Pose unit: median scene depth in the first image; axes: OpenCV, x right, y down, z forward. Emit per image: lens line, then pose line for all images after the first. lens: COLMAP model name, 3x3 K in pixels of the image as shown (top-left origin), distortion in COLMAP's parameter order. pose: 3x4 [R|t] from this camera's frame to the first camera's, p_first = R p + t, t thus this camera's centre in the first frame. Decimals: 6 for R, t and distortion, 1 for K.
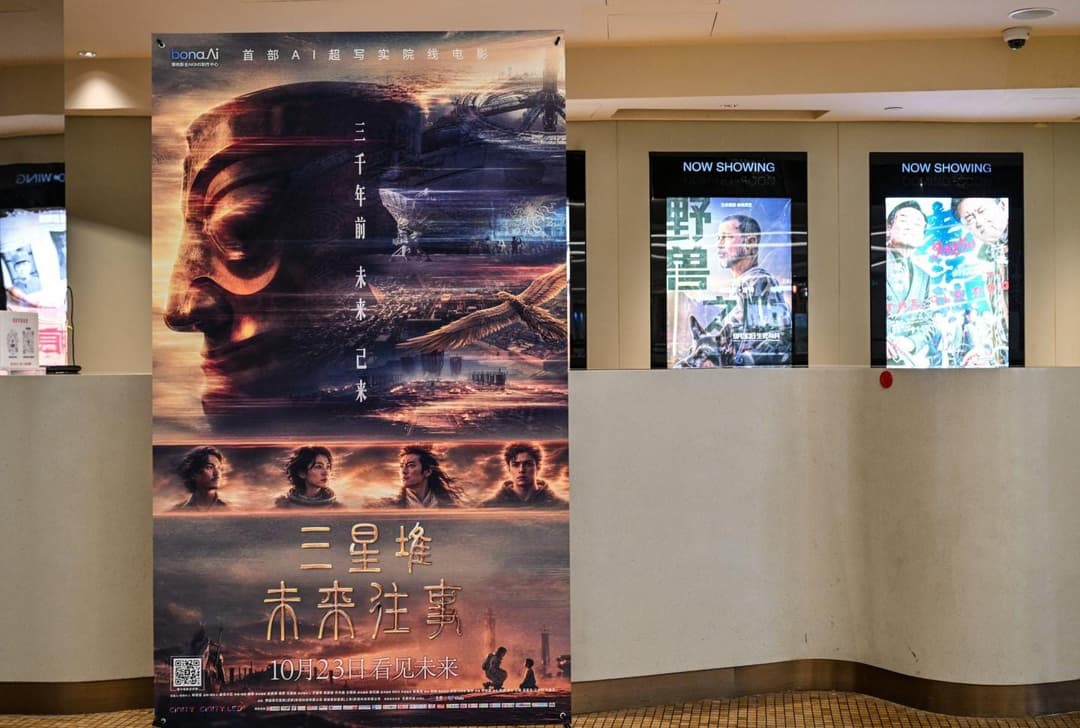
lens RADIAL K [[1393.7, 0, 540.1], [0, 1393.7, 362.2], [0, 0, 1]] dist [-0.024336, 0.000000]
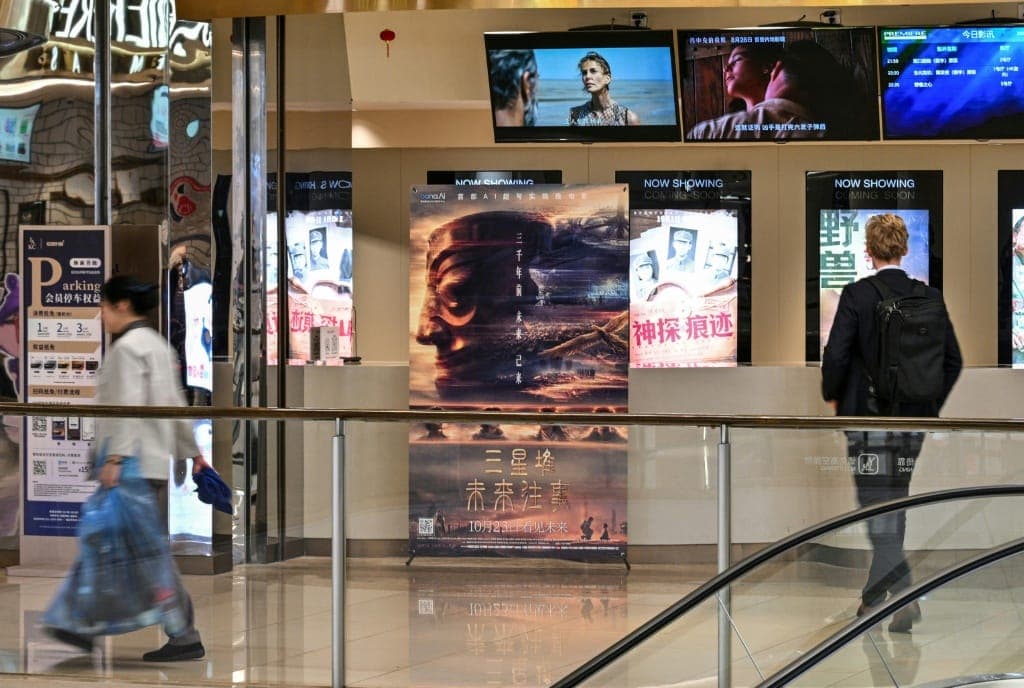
lens RADIAL K [[1321.5, 0, 512.1], [0, 1321.5, 345.1], [0, 0, 1]] dist [-0.024336, 0.000000]
pose [[0.983765, 0.009362, -0.179218, 0.179026], [-0.008744, 0.999953, 0.004234, -0.030718], [0.179250, -0.002598, 0.983800, -0.737533]]
